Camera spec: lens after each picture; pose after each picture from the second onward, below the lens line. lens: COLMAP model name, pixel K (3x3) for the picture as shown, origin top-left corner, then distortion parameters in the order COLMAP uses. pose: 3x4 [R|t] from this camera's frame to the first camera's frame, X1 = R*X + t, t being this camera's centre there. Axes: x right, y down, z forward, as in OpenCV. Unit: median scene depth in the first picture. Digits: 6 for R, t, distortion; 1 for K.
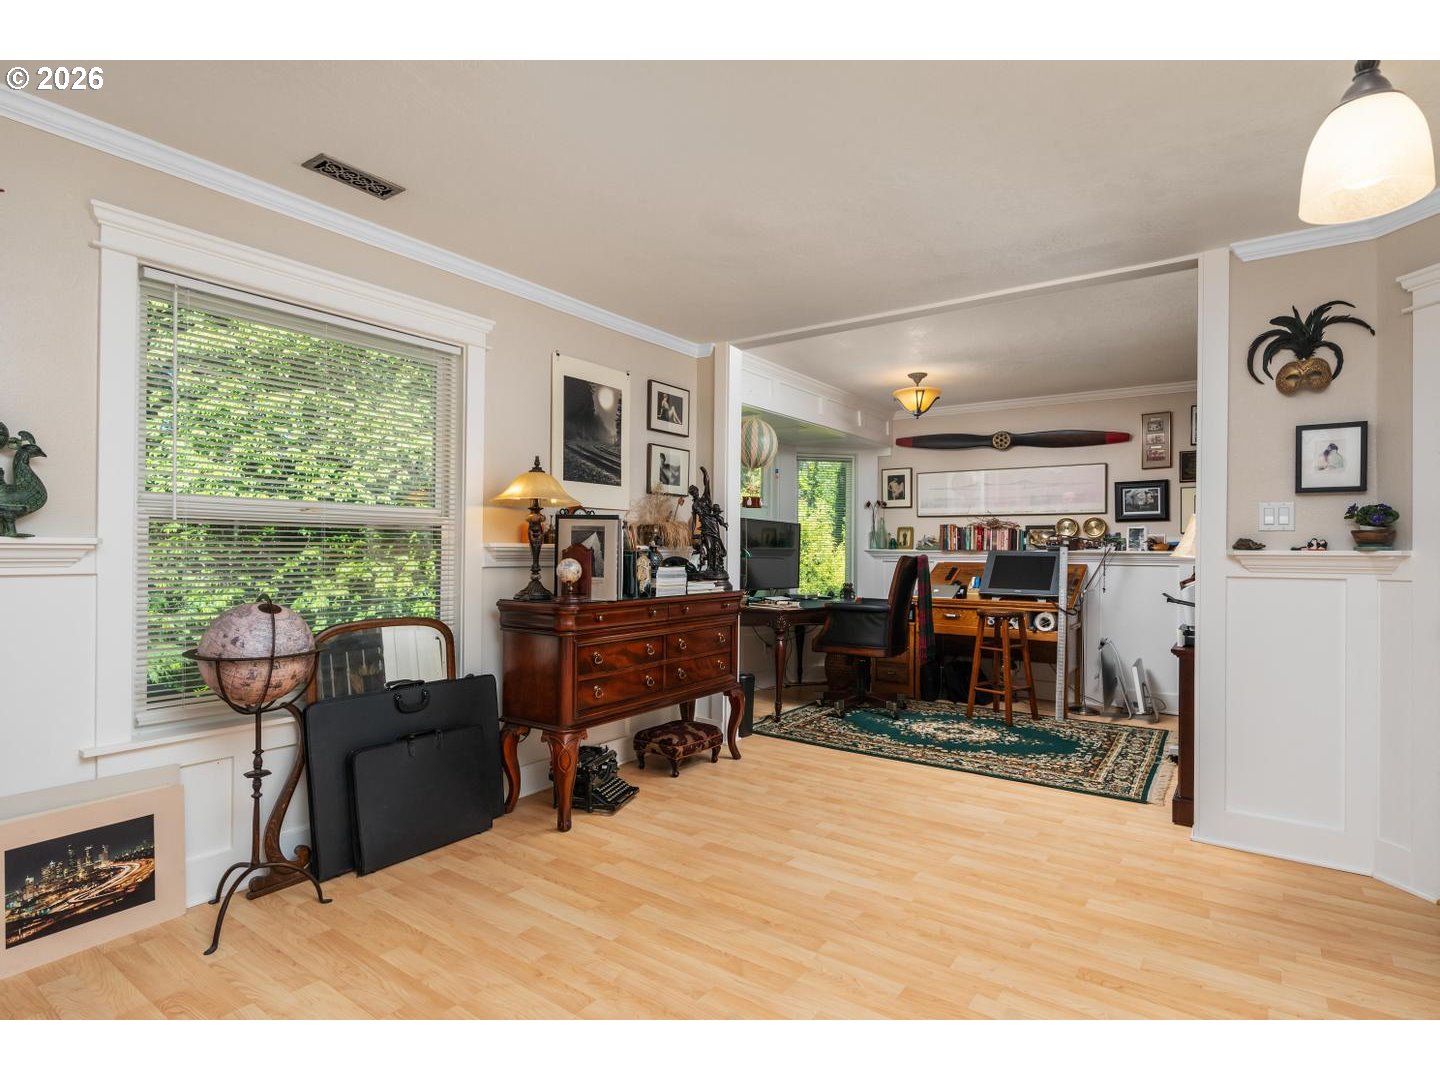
lens RADIAL K [[735.5, 0, 715.9], [0, 735.5, 545.3], [0, 0, 1]] dist [0.000776, 0.000110]
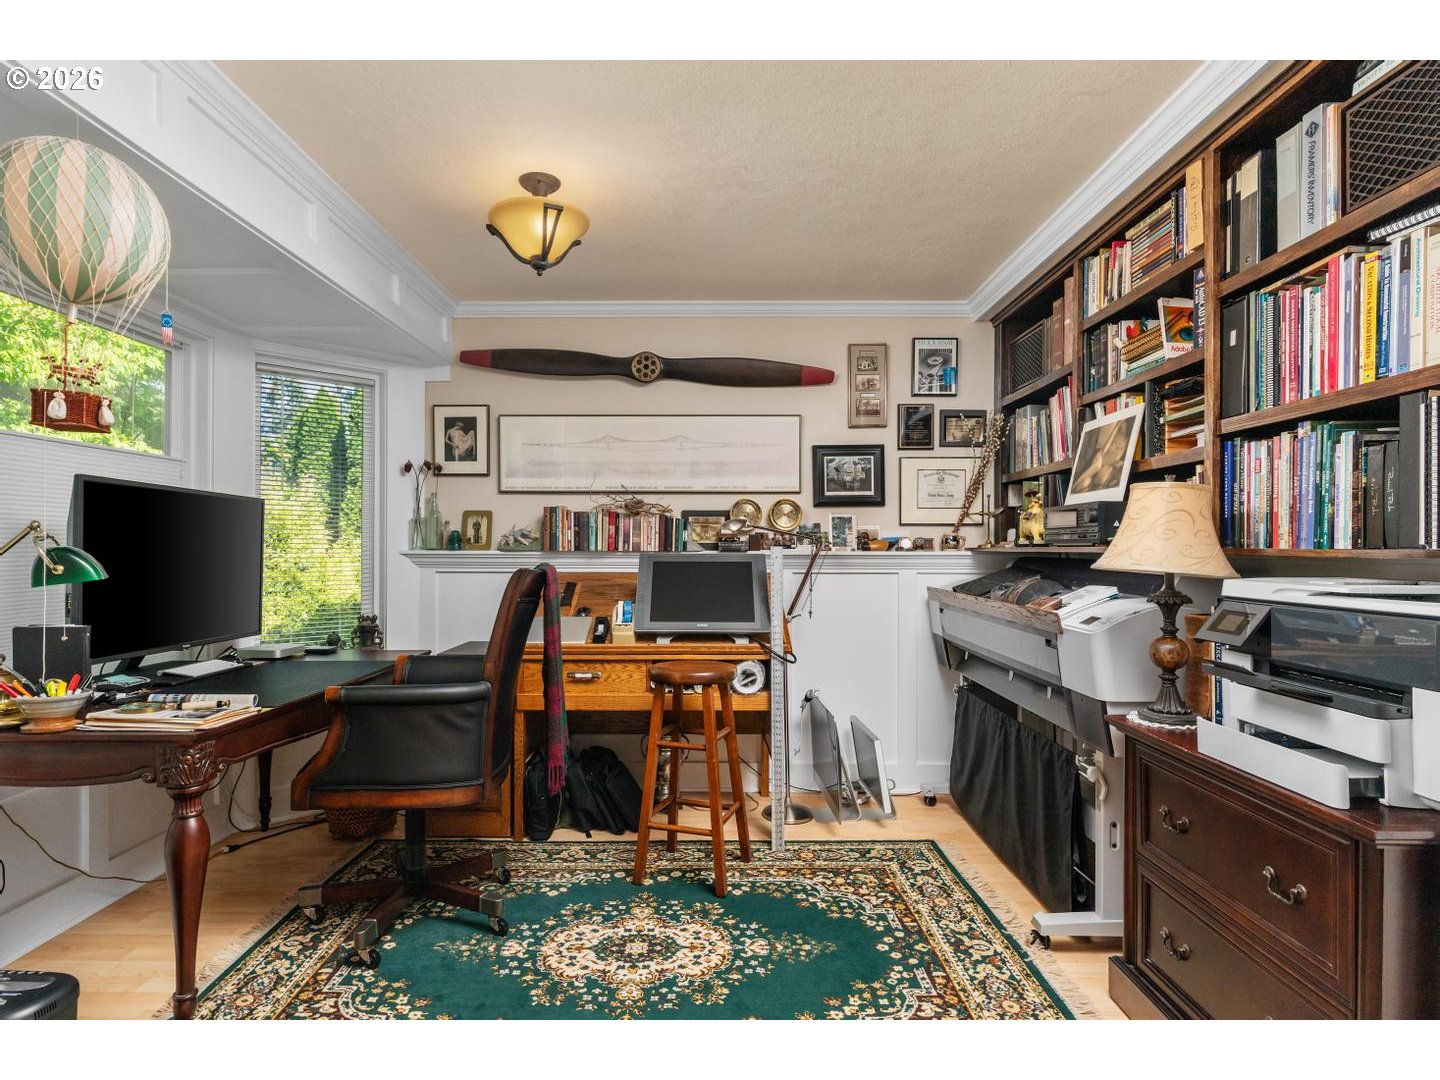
lens RADIAL K [[791.8, 0, 711.3], [0, 791.8, 545.4], [0, 0, 1]] dist [-0.006014, -0.000607]
pose [[0.816751, -0.005605, 0.576964, 0.063951], [0.001458, 0.999970, 0.007650, -0.002933], [-0.576989, -0.005407, 0.816734, 0.470269]]
